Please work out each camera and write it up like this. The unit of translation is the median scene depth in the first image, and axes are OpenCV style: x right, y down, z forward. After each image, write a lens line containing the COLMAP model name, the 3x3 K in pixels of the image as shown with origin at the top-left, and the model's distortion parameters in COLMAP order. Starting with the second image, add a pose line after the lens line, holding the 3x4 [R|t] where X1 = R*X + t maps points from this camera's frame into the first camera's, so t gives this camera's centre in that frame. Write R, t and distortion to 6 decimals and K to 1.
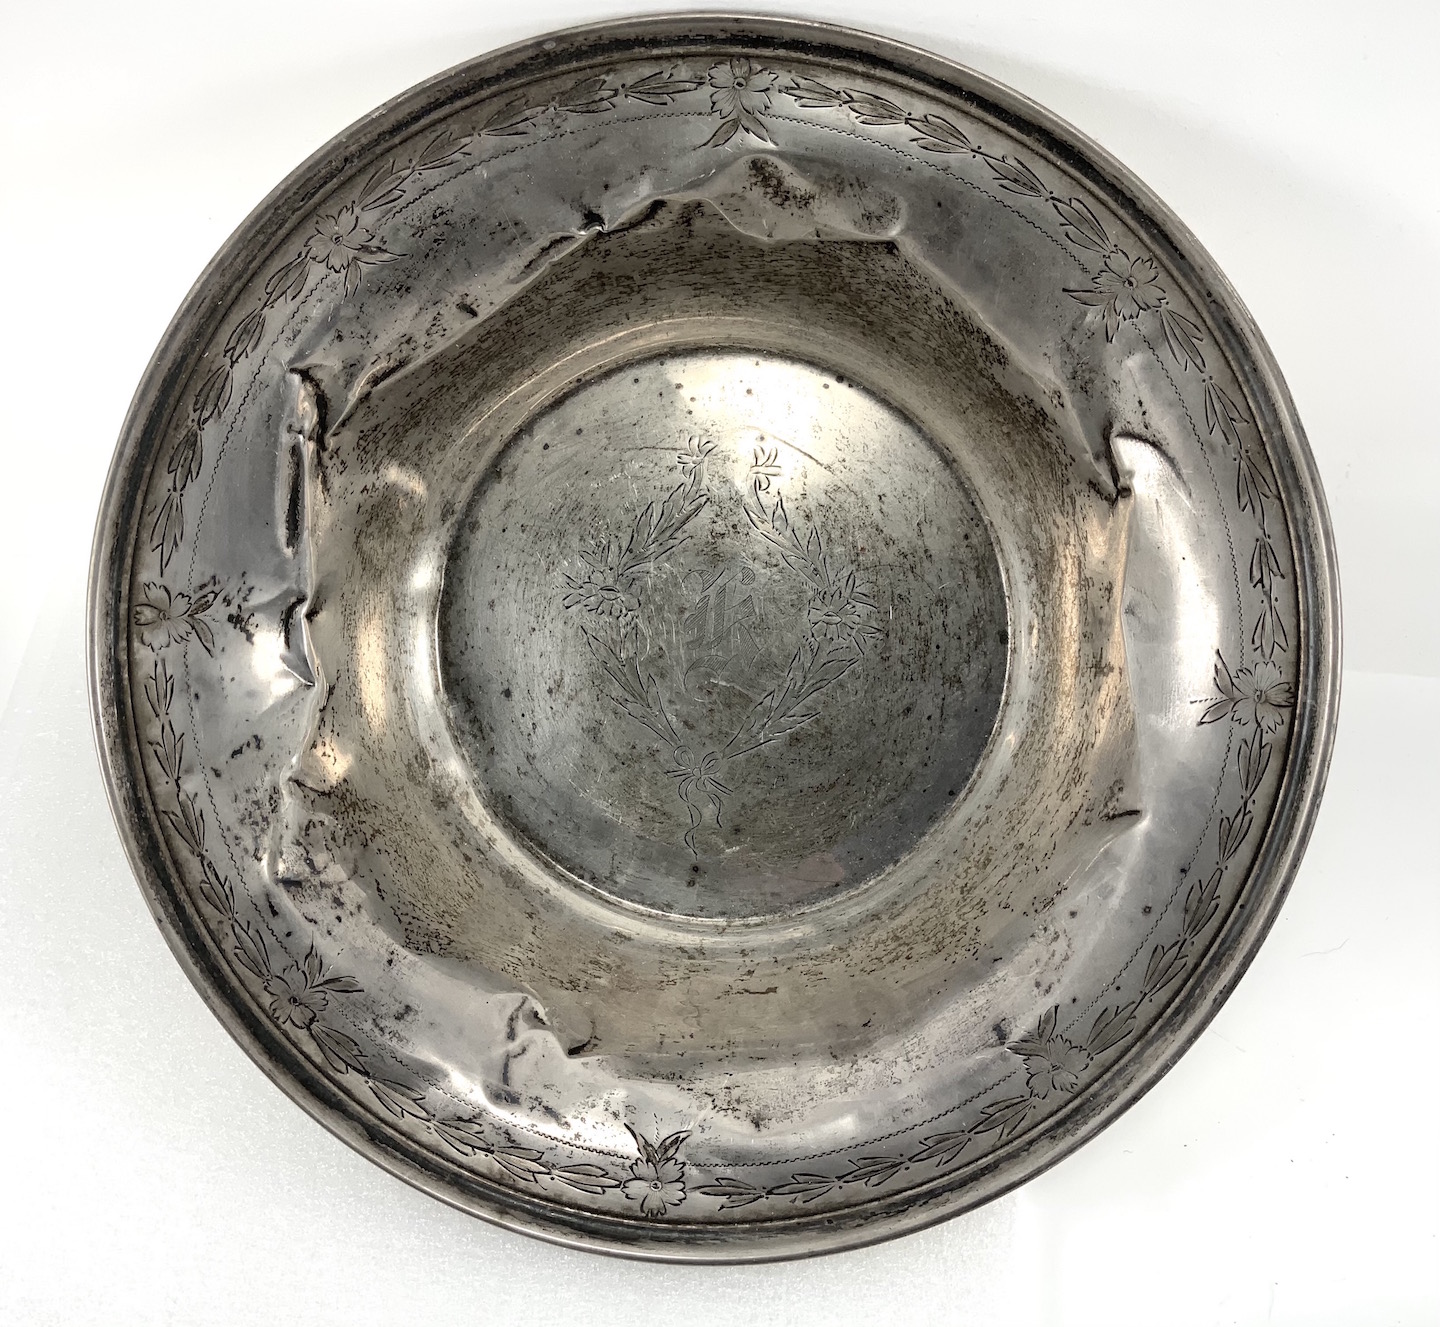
lens RADIAL K [[1520.3, 0, 747.3], [0, 1520.3, 659.8], [0, 0, 1]] dist [-0.001179, -0.000016]
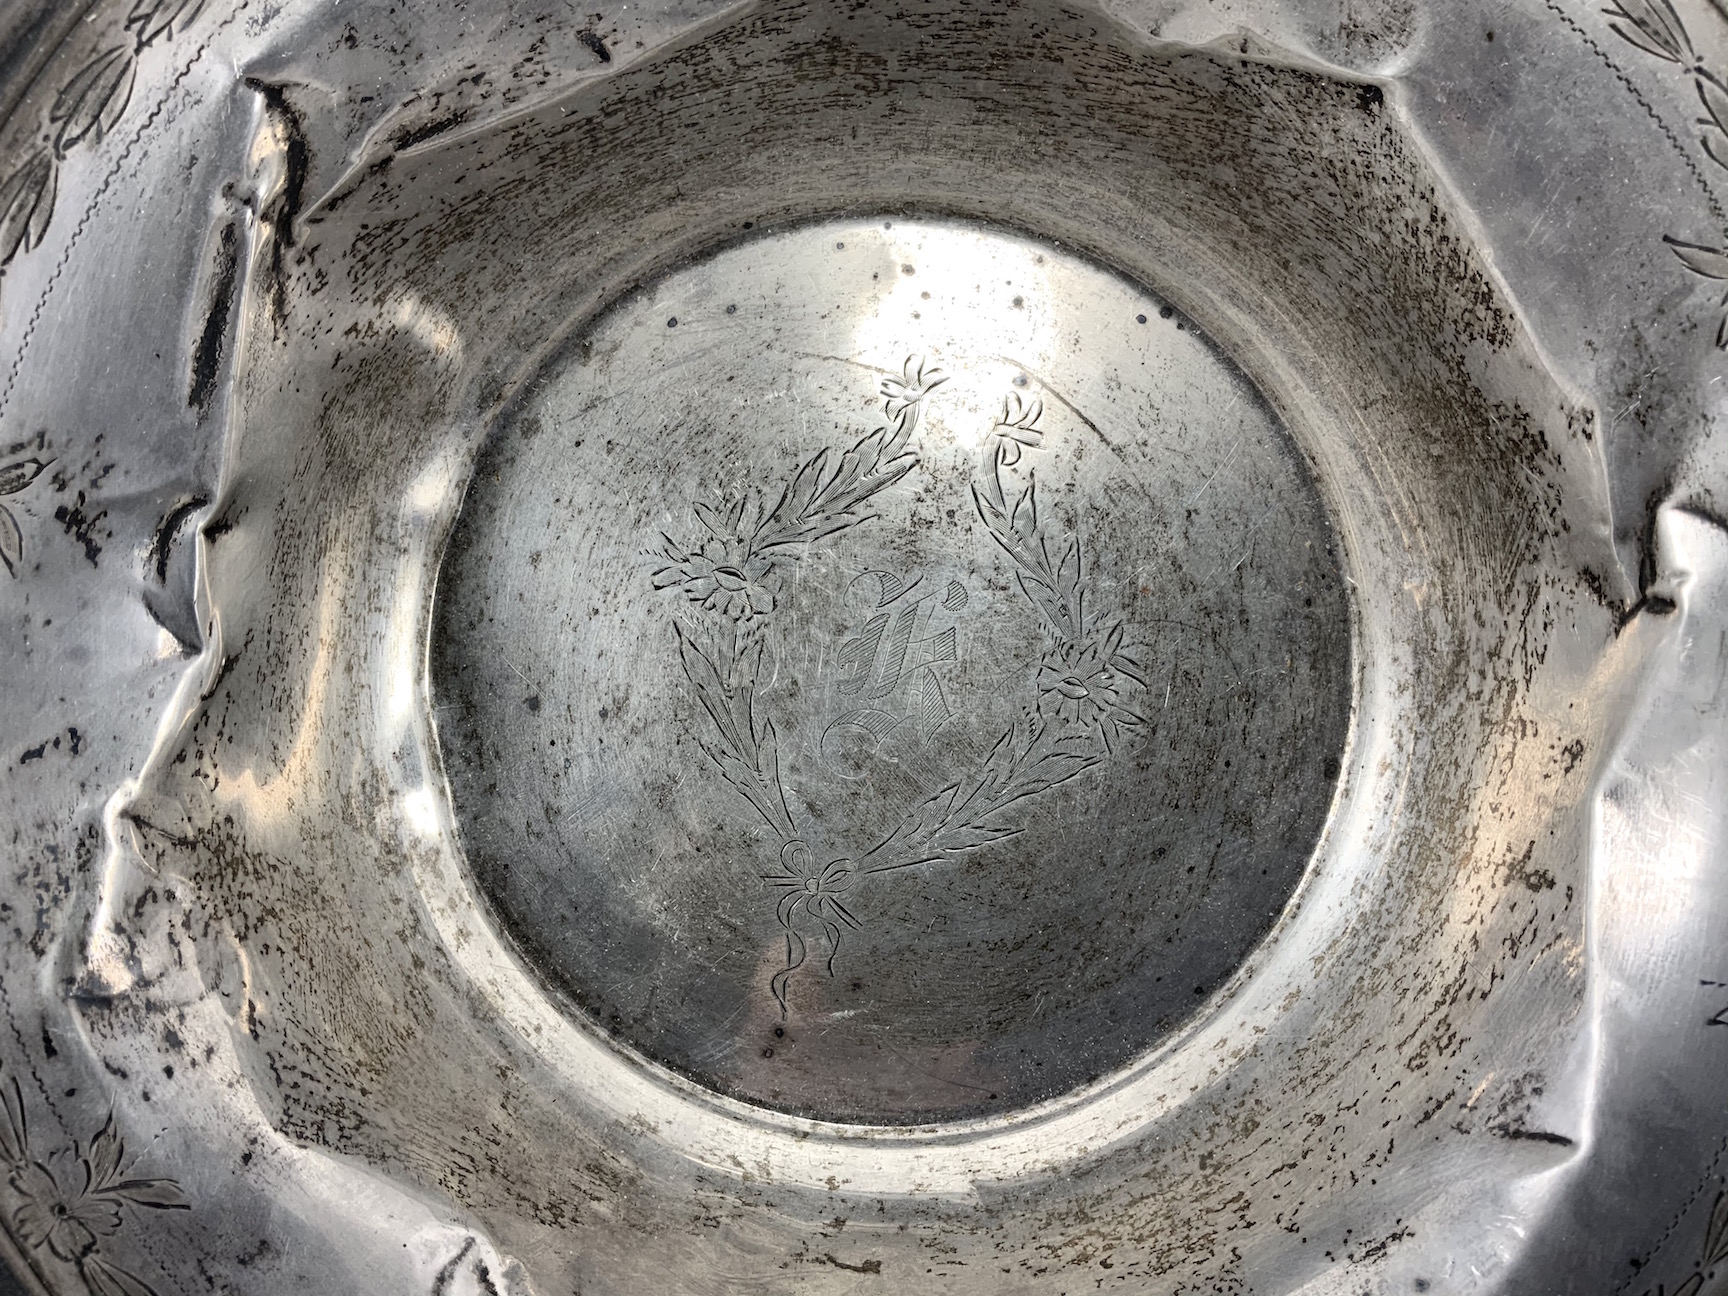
lens RADIAL K [[1495.8, 0, 864.0], [0, 1495.8, 648.0], [0, 0, 1]] dist [0.094314, -0.274986]
pose [[0.978589, 0.189177, 0.081090, -0.085587], [-0.192503, 0.980661, 0.035306, -0.050836], [-0.072843, -0.050160, 0.996081, 0.408715]]
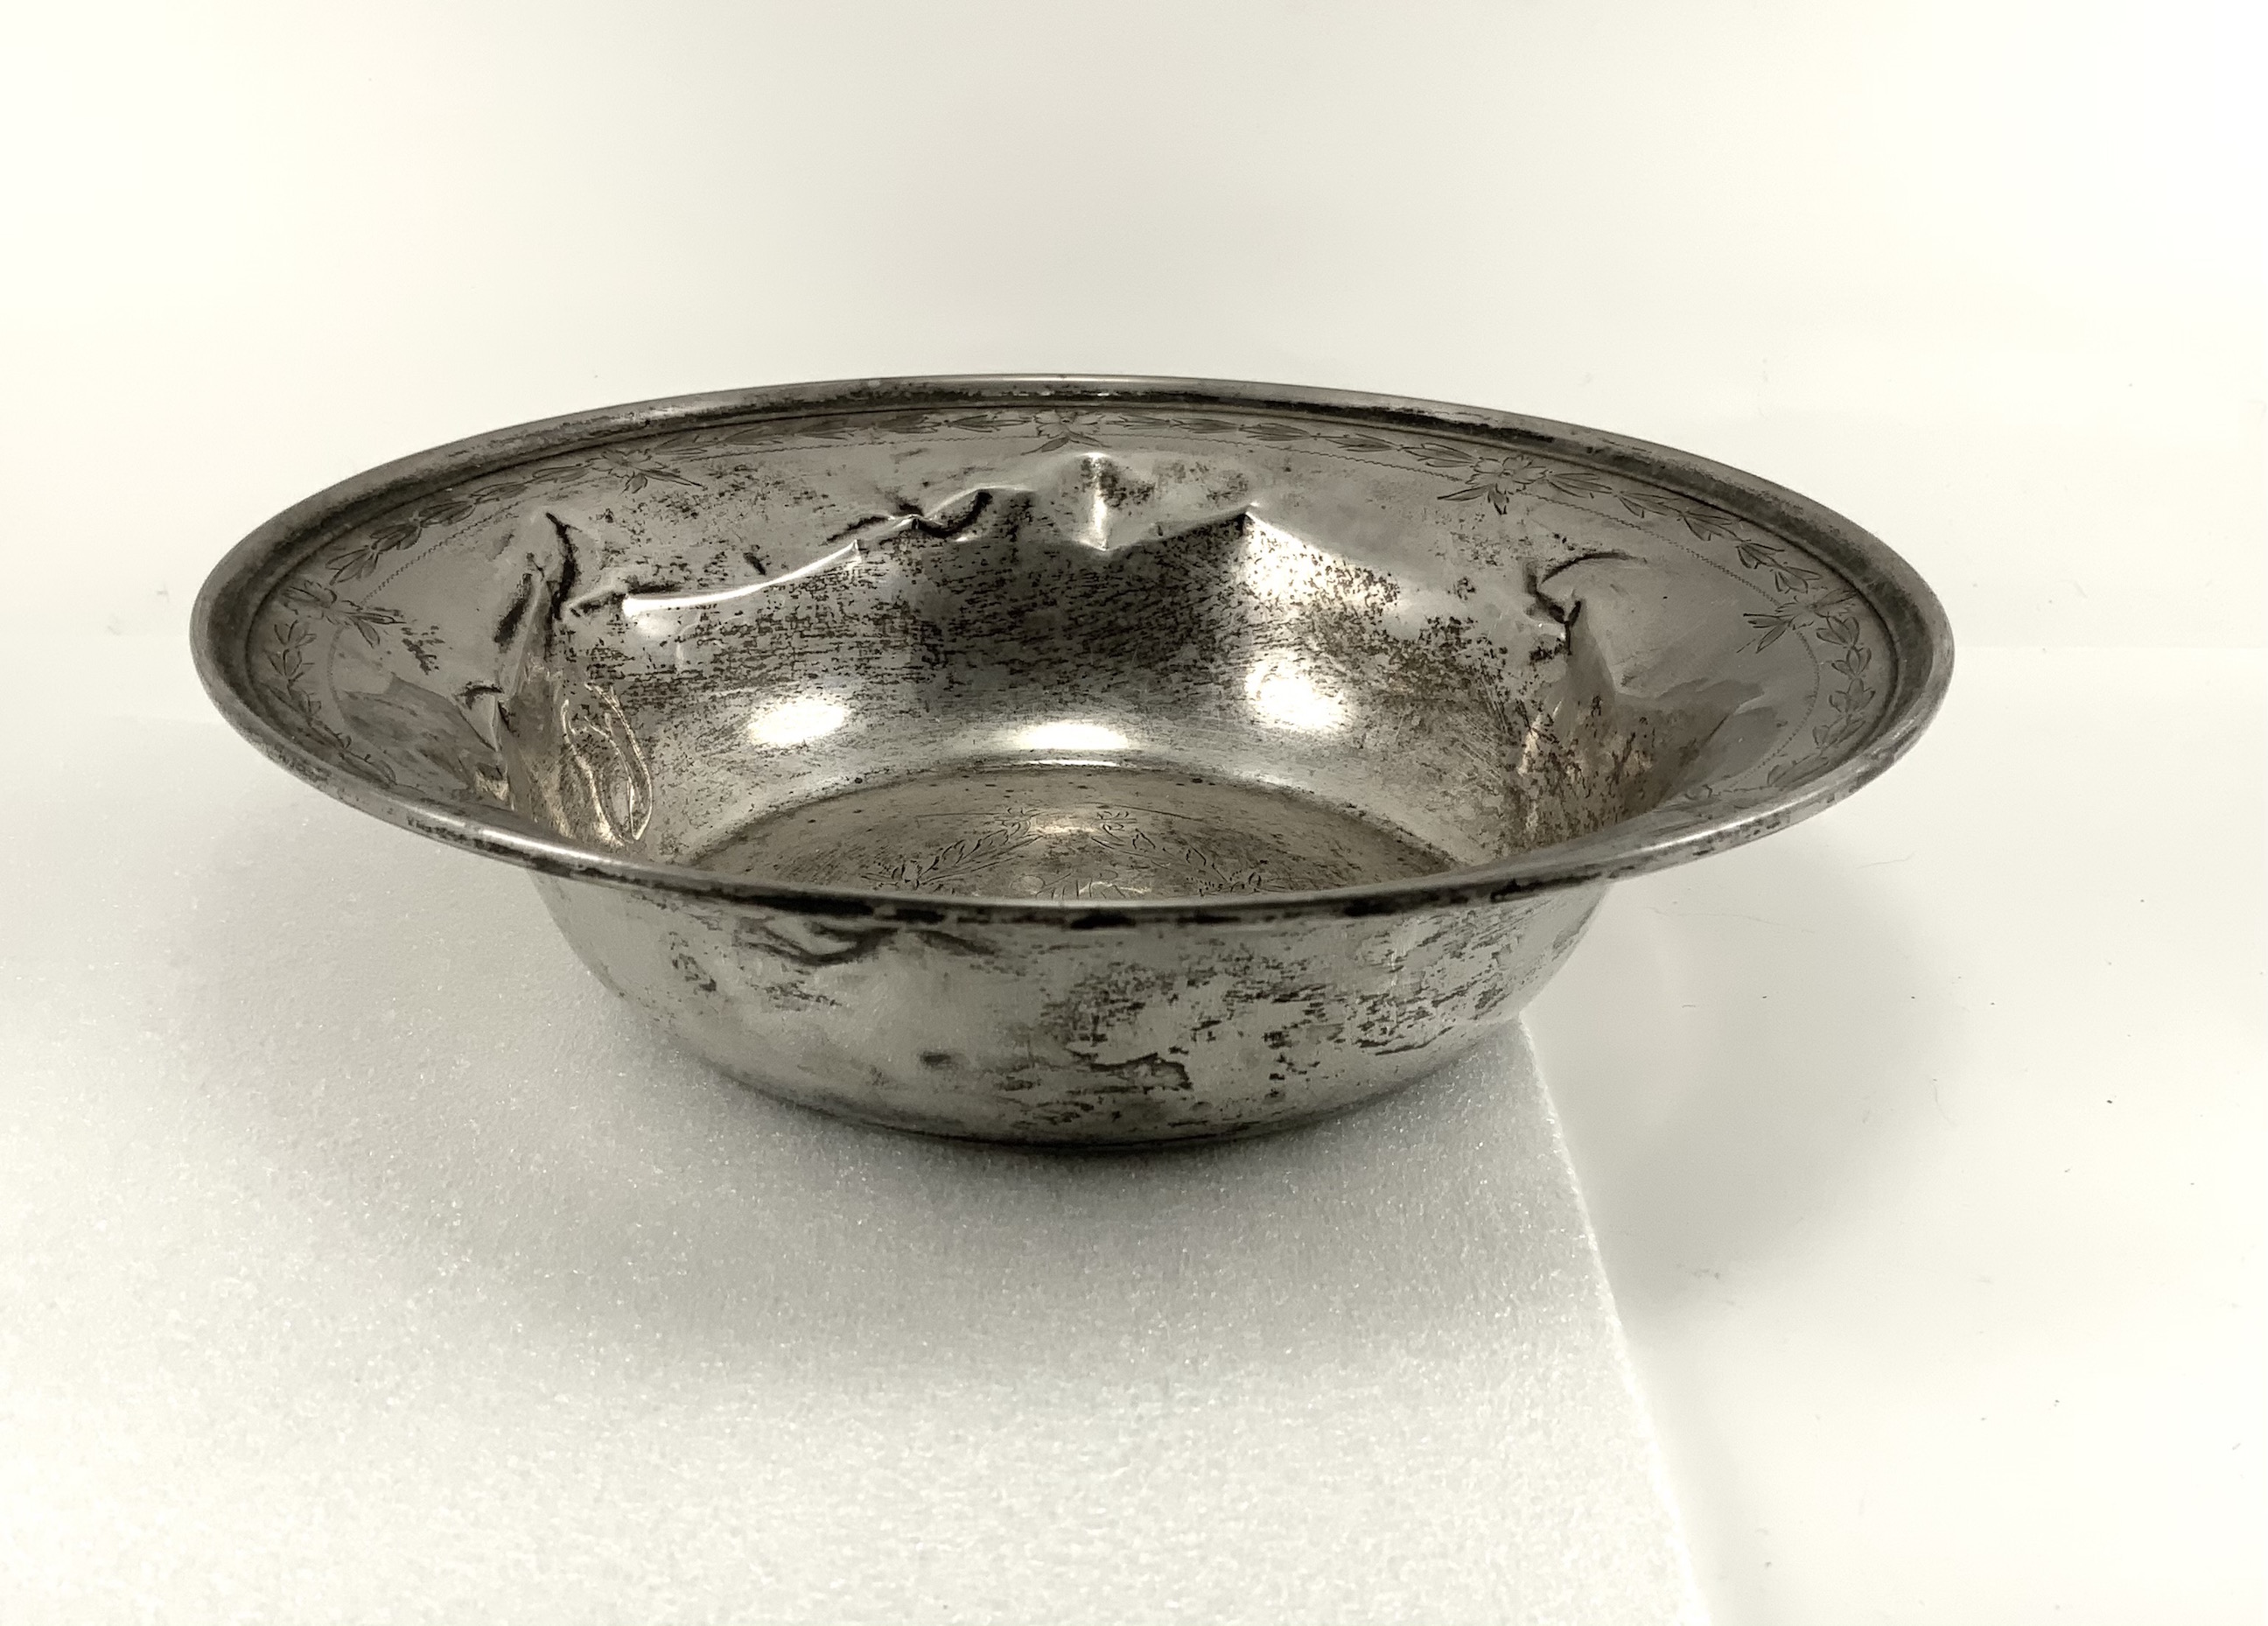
lens RADIAL K [[2400.0, 0, 1134.0], [0, 2400.0, 813.0], [0, 0, 1]] dist [0.011659, 0.001877]
pose [[0.989047, 0.034294, 0.143559, -0.152377], [0.125293, 0.319045, -0.939421, 1.009186], [-0.078018, 0.947119, 0.311254, 0.656470]]
